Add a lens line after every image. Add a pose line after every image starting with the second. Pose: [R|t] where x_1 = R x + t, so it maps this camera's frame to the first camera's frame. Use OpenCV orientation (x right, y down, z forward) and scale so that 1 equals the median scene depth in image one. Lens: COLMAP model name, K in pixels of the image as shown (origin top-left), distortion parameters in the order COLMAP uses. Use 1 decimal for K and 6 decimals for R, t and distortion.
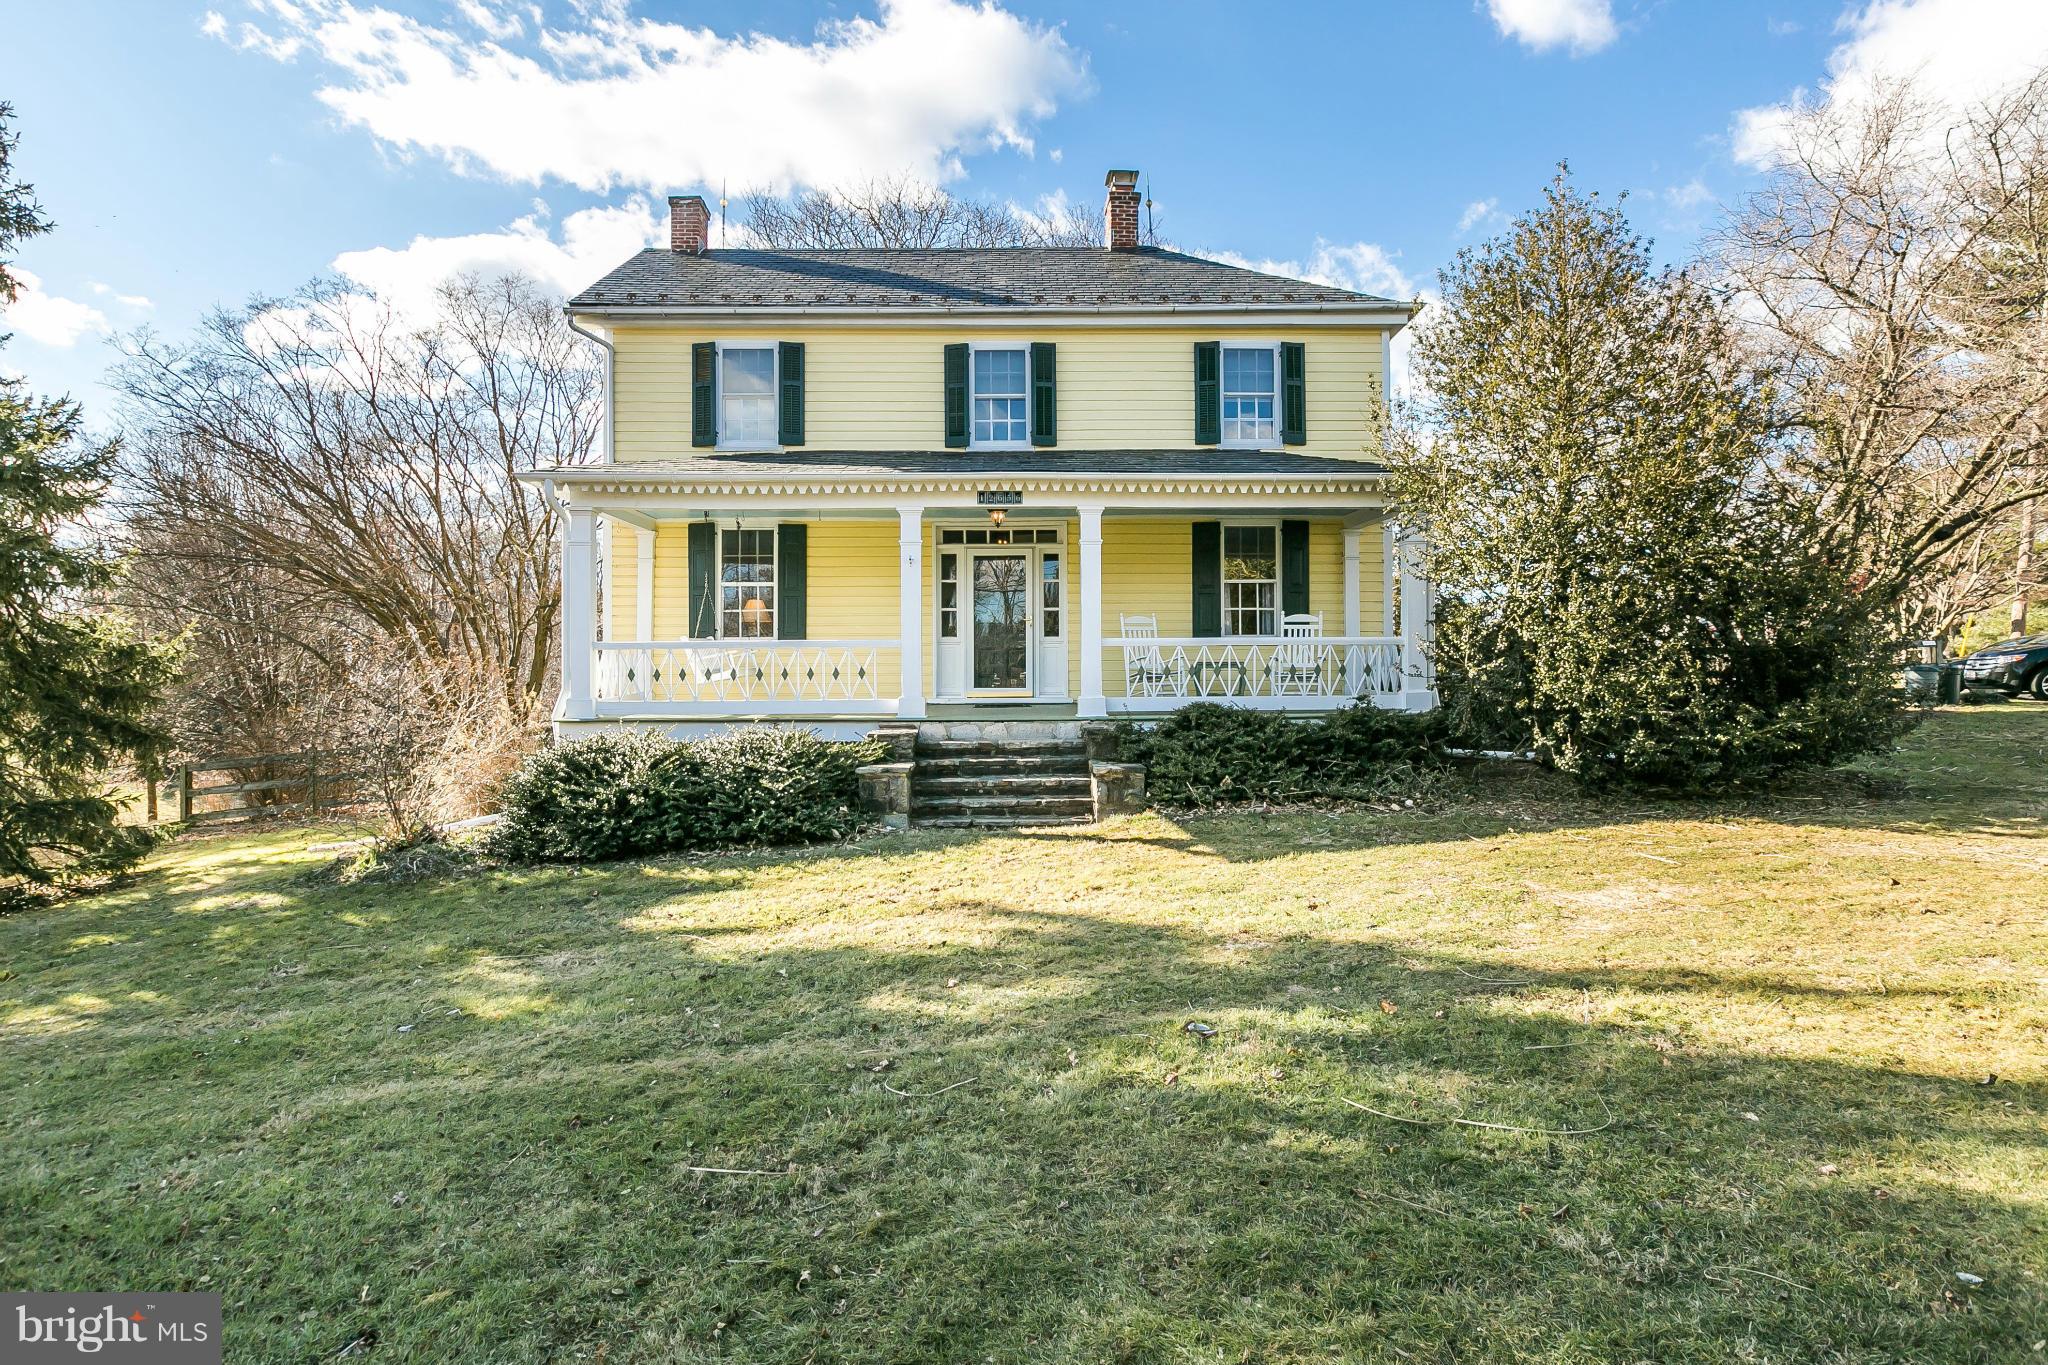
lens RADIAL K [[937.7, 0, 1019.5], [0, 937.7, 679.6], [0, 0, 1]] dist [-0.000963, -0.000096]
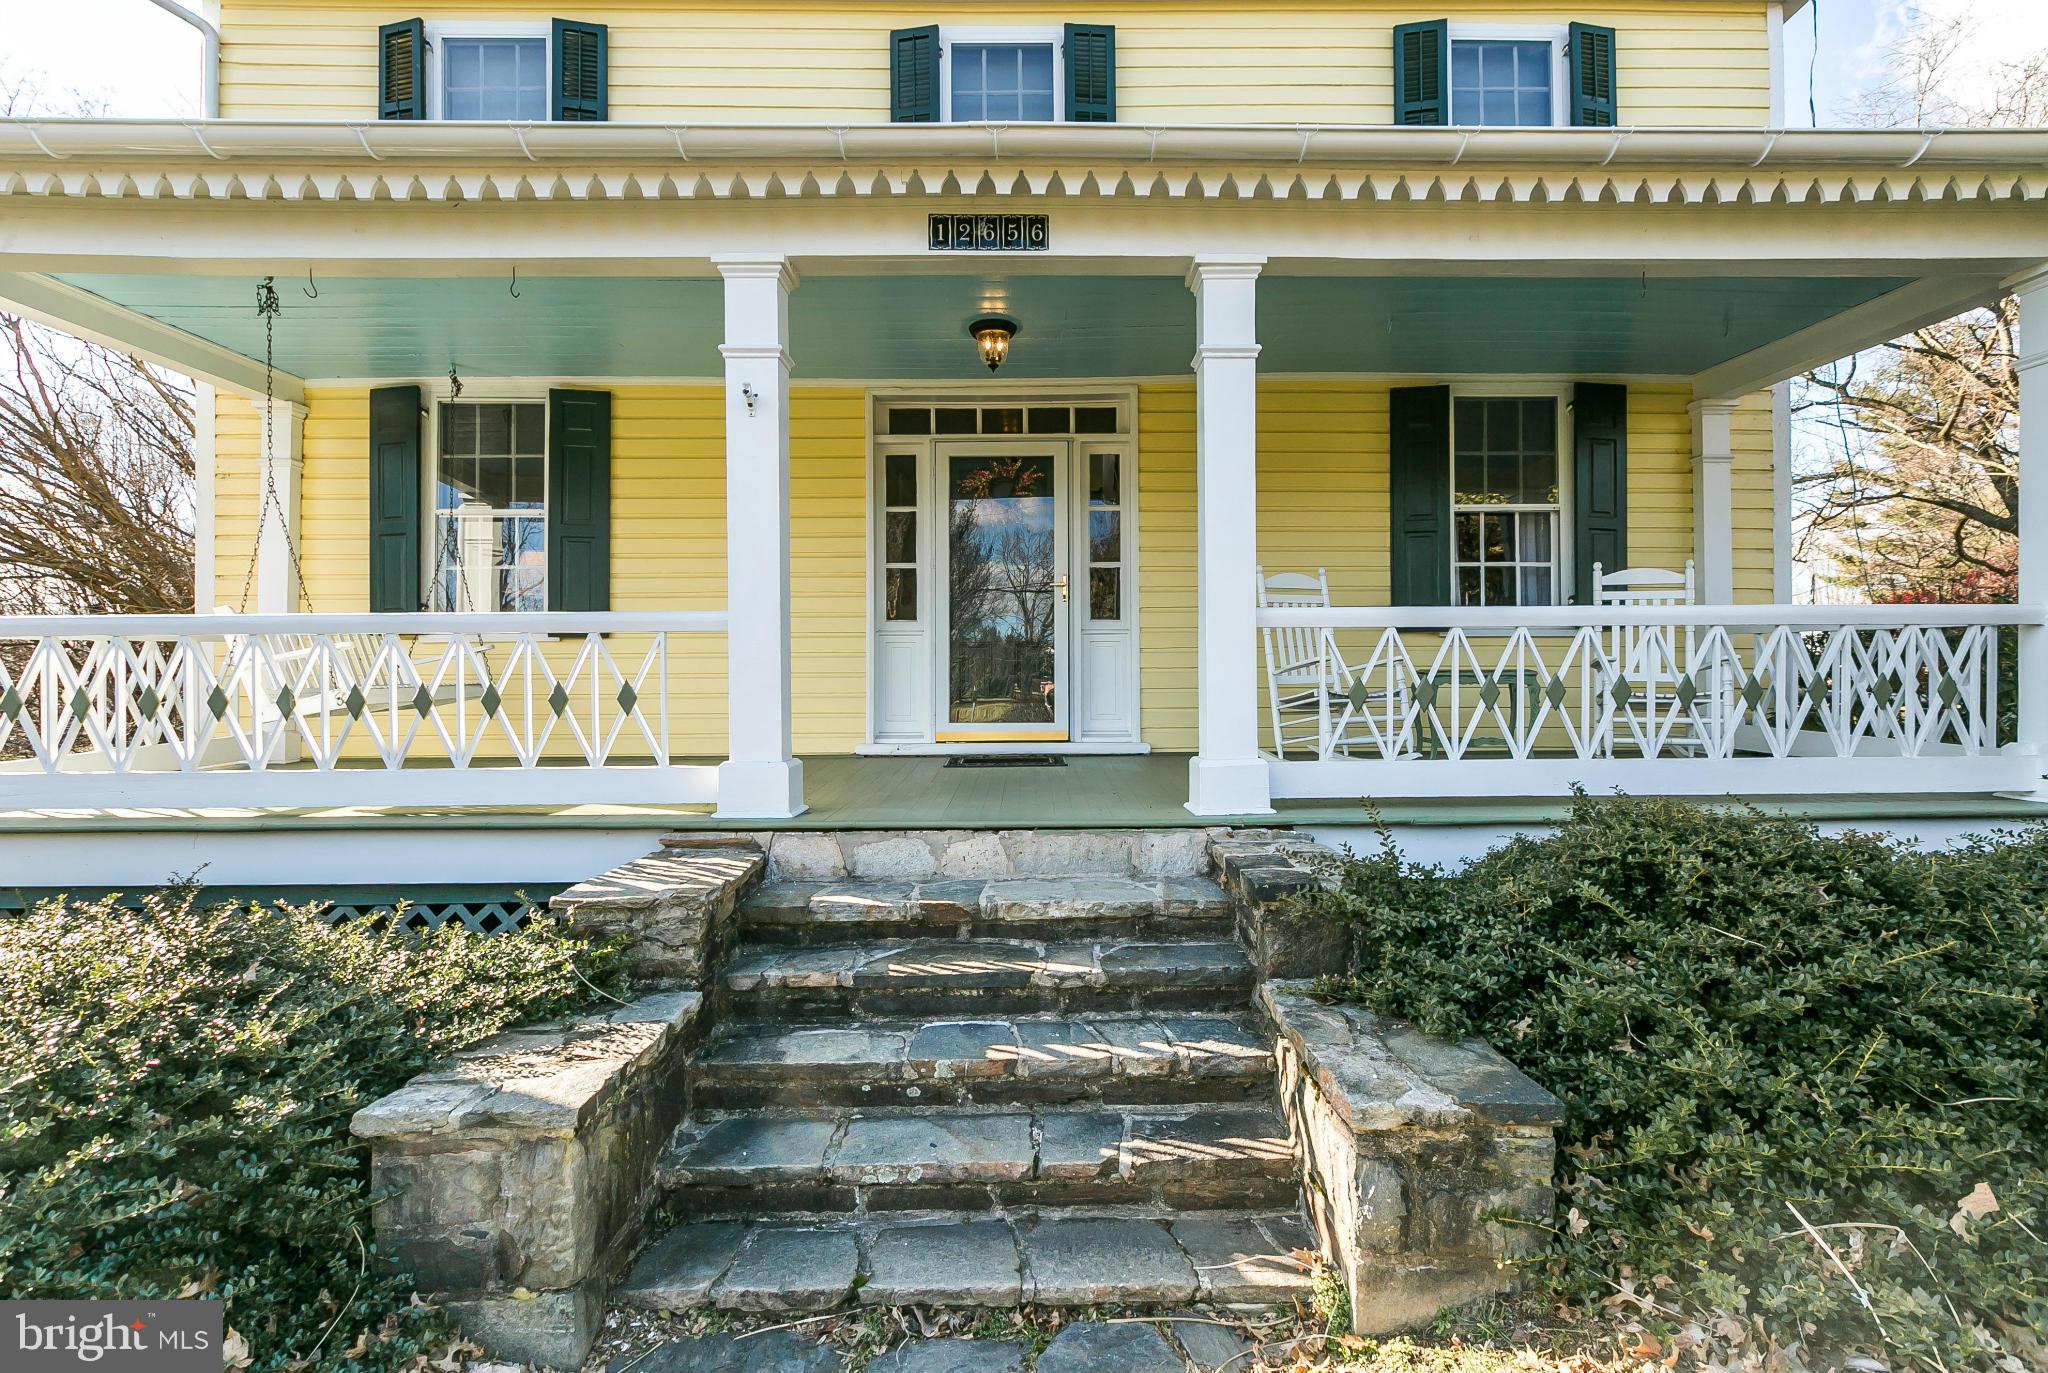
lens RADIAL K [[937.7, 0, 1025.3], [0, 937.7, 683.4], [0, 0, 1]] dist [-0.000963, -0.000096]
pose [[0.999841, 0.000696, -0.017799, 0.000206], [-0.000790, 0.999986, -0.005284, -0.009319], [0.017795, 0.005297, 0.999828, 0.510750]]
